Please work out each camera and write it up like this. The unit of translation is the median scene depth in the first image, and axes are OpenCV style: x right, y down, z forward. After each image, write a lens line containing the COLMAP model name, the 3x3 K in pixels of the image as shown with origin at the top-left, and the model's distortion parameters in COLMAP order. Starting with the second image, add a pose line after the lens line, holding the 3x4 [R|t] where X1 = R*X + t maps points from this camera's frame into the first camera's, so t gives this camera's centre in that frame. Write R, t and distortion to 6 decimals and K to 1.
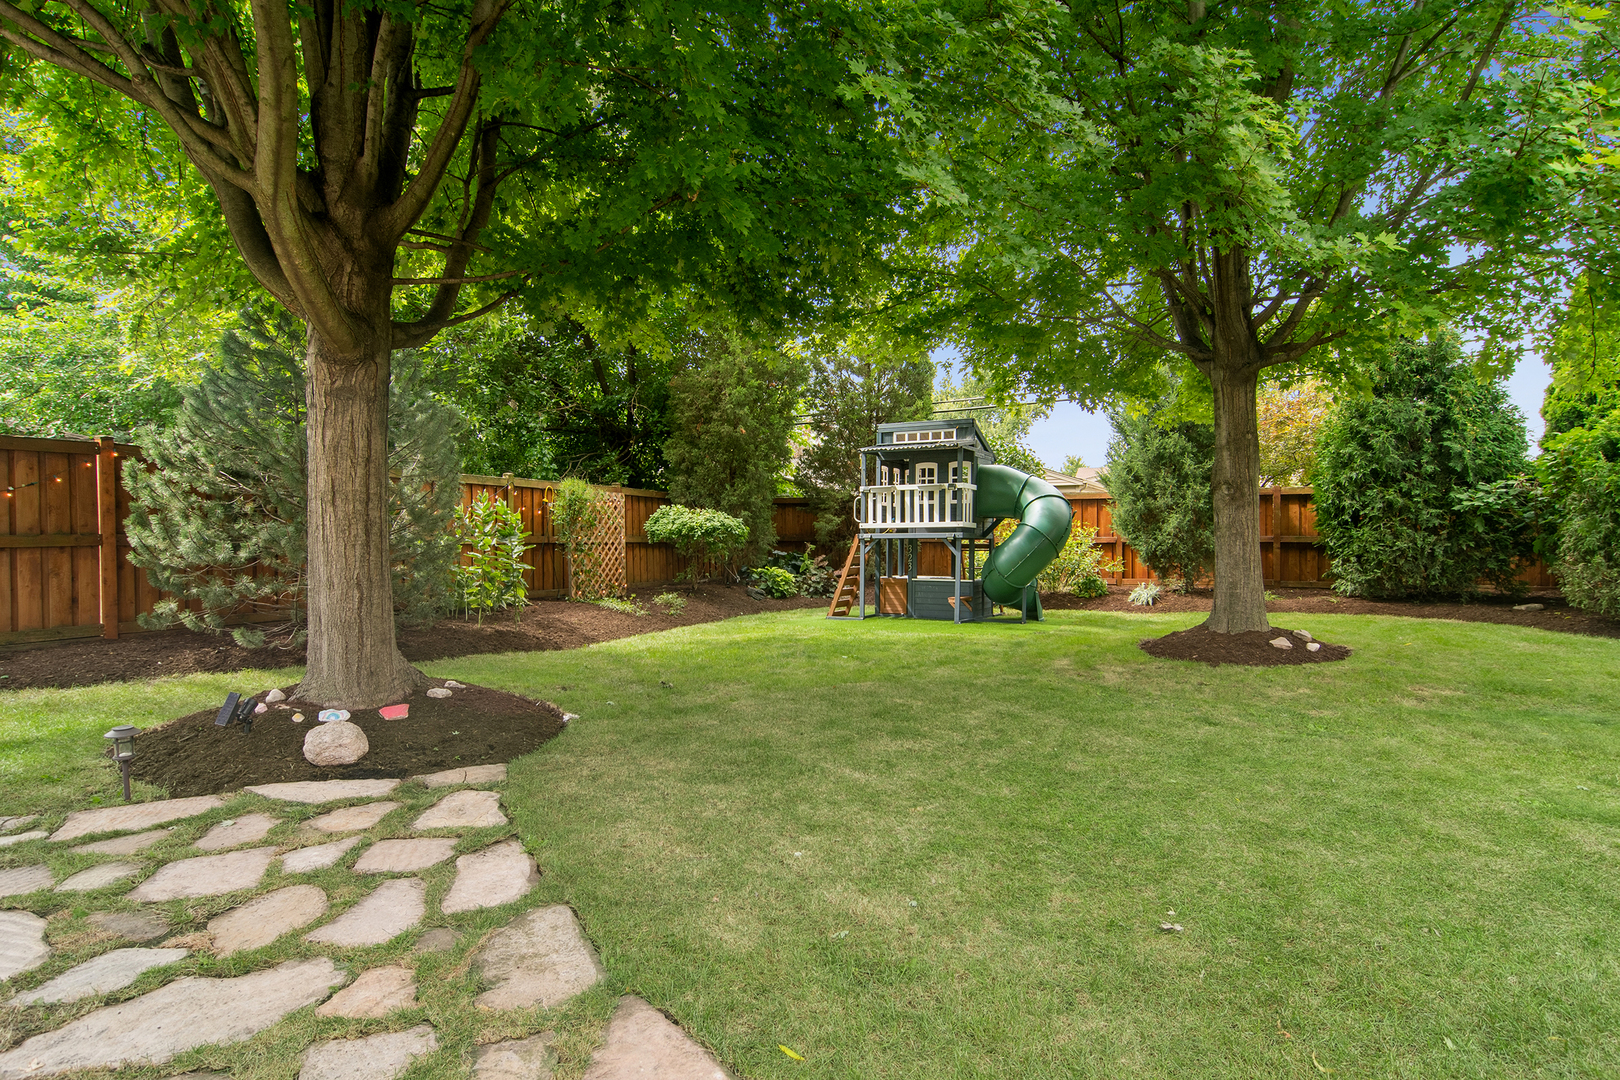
lens RADIAL K [[901.6, 0, 817.3], [0, 901.6, 557.1], [0, 0, 1]] dist [-0.000679, 0.000019]
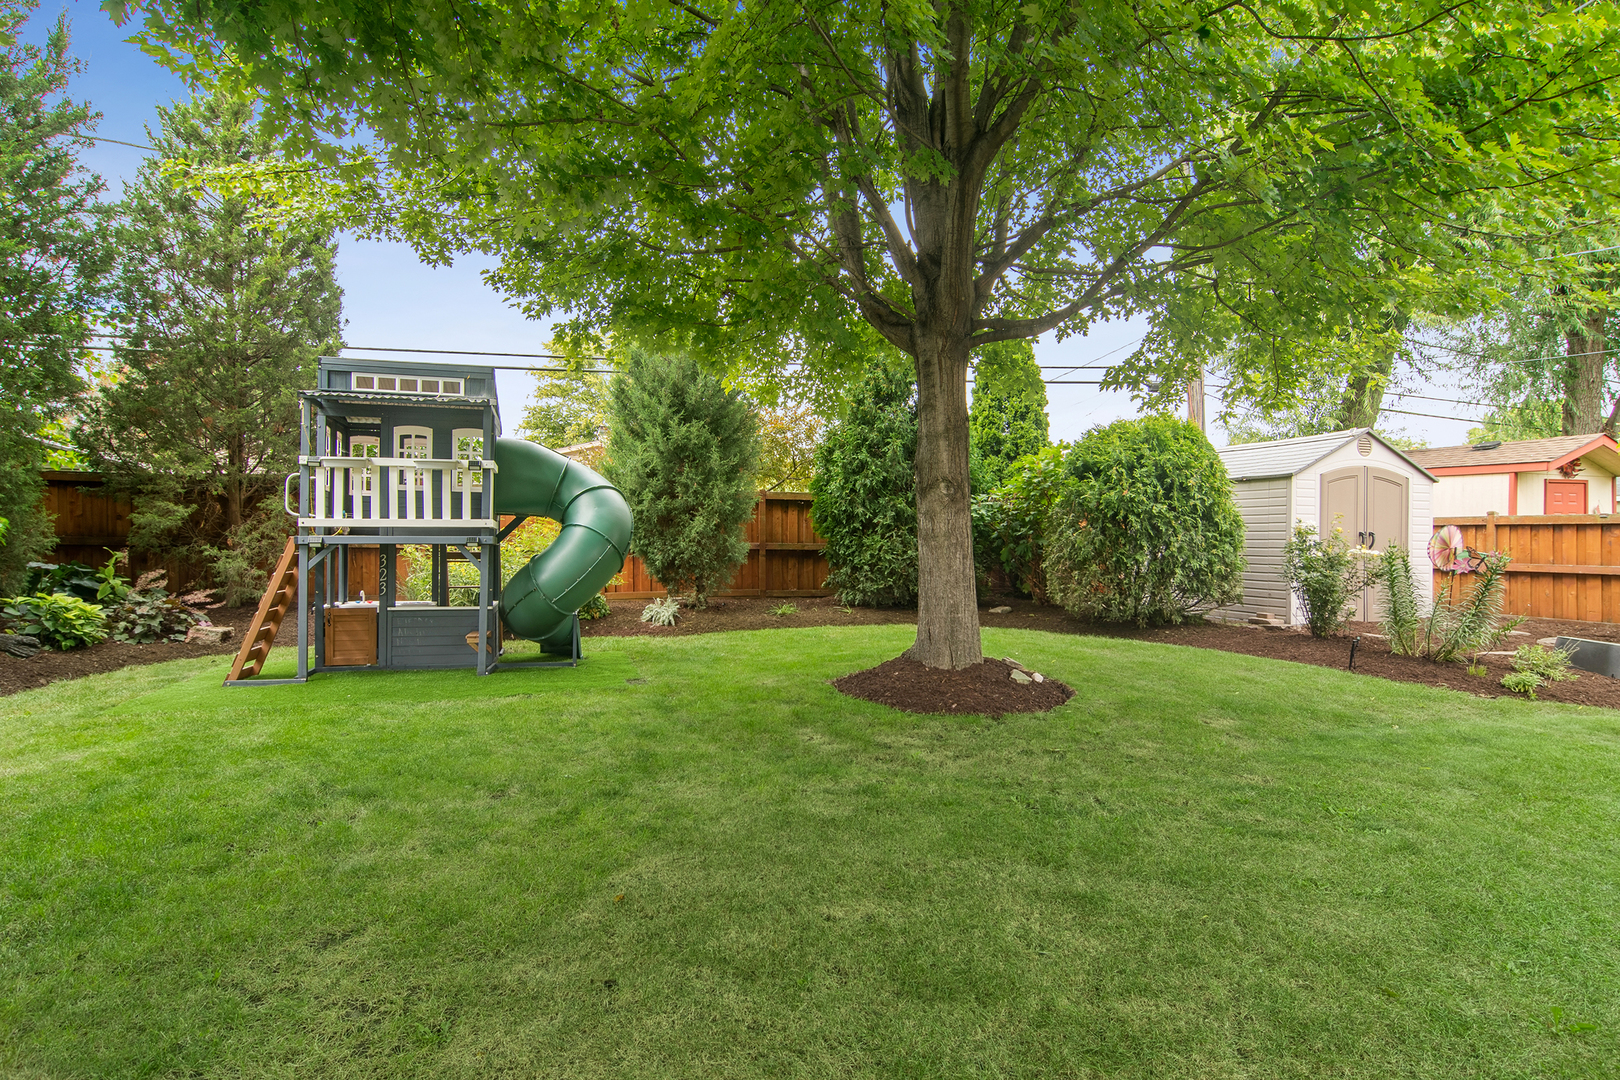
lens RADIAL K [[876.8, 0, 807.5], [0, 876.8, 537.1], [0, 0, 1]] dist [0.000611, 0.000467]
pose [[0.712874, 0.011418, 0.701199, -0.116415], [0.005489, 0.999746, -0.021860, -0.010755], [-0.701270, 0.019433, 0.712631, 0.360776]]
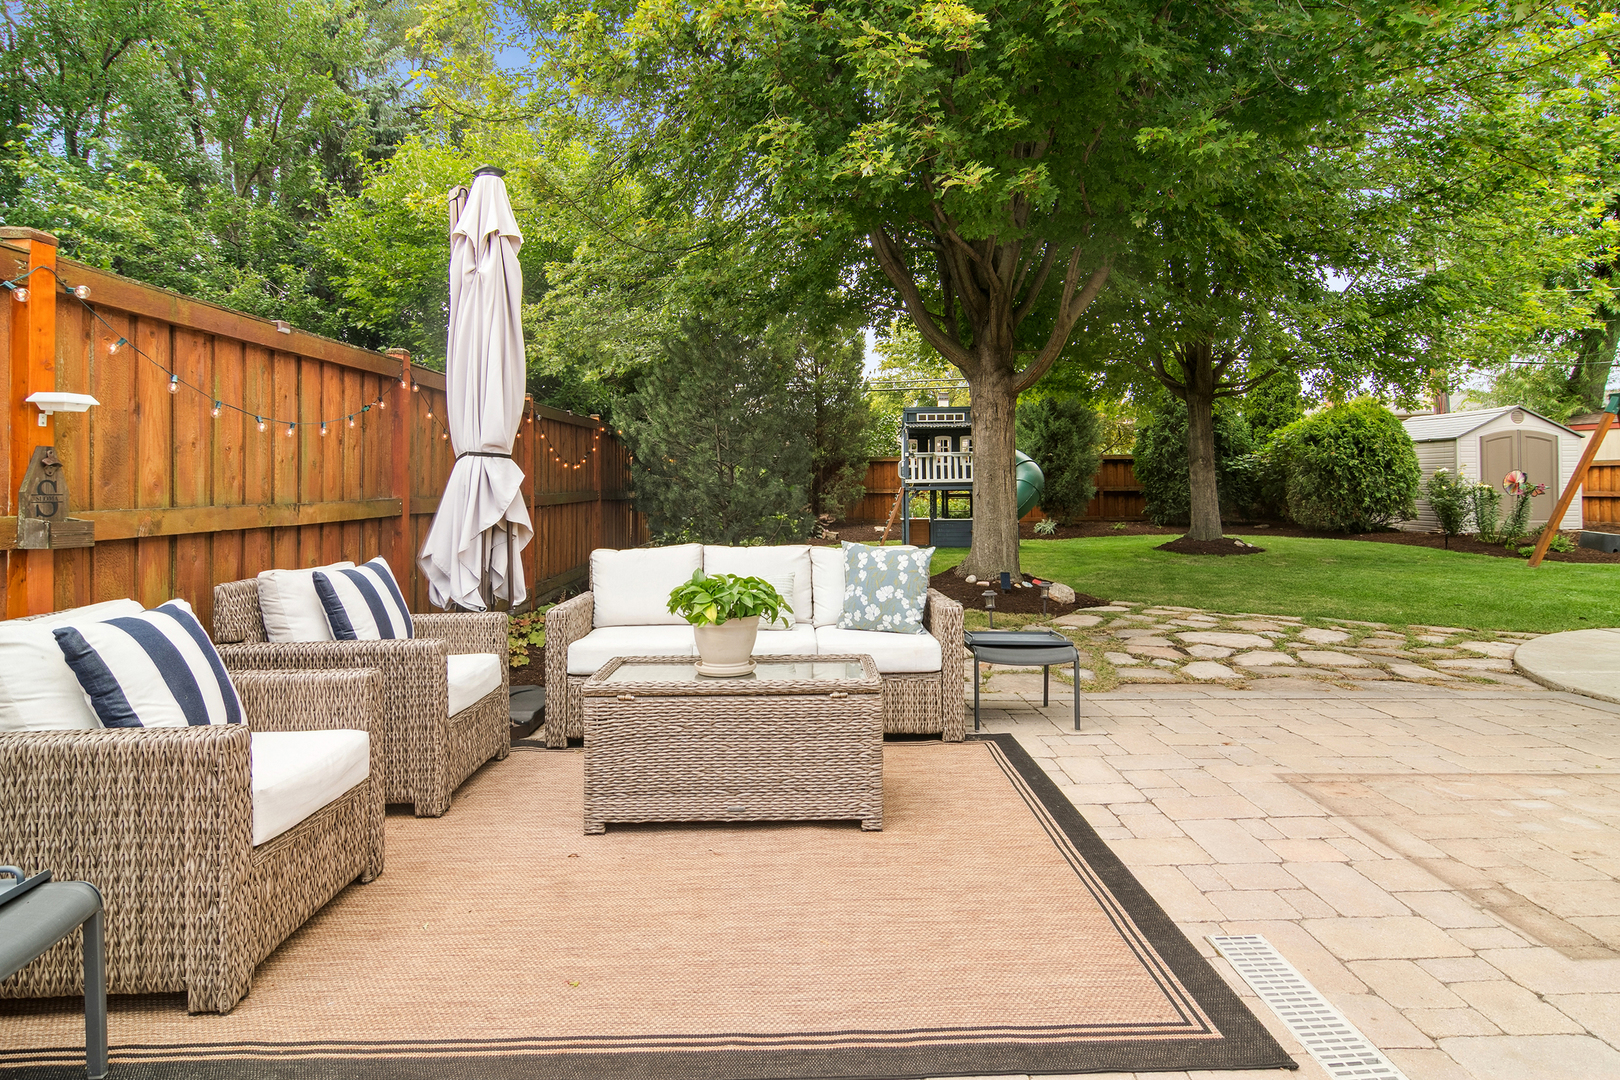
lens RADIAL K [[892.0, 0, 809.1], [0, 892.0, 462.4], [0, 0, 1]] dist [-0.000632, -0.000318]
pose [[0.902441, 0.006188, 0.430769, -0.664584], [0.016544, 0.998662, -0.049004, 0.000609], [-0.430496, 0.051350, 0.901131, -0.158467]]
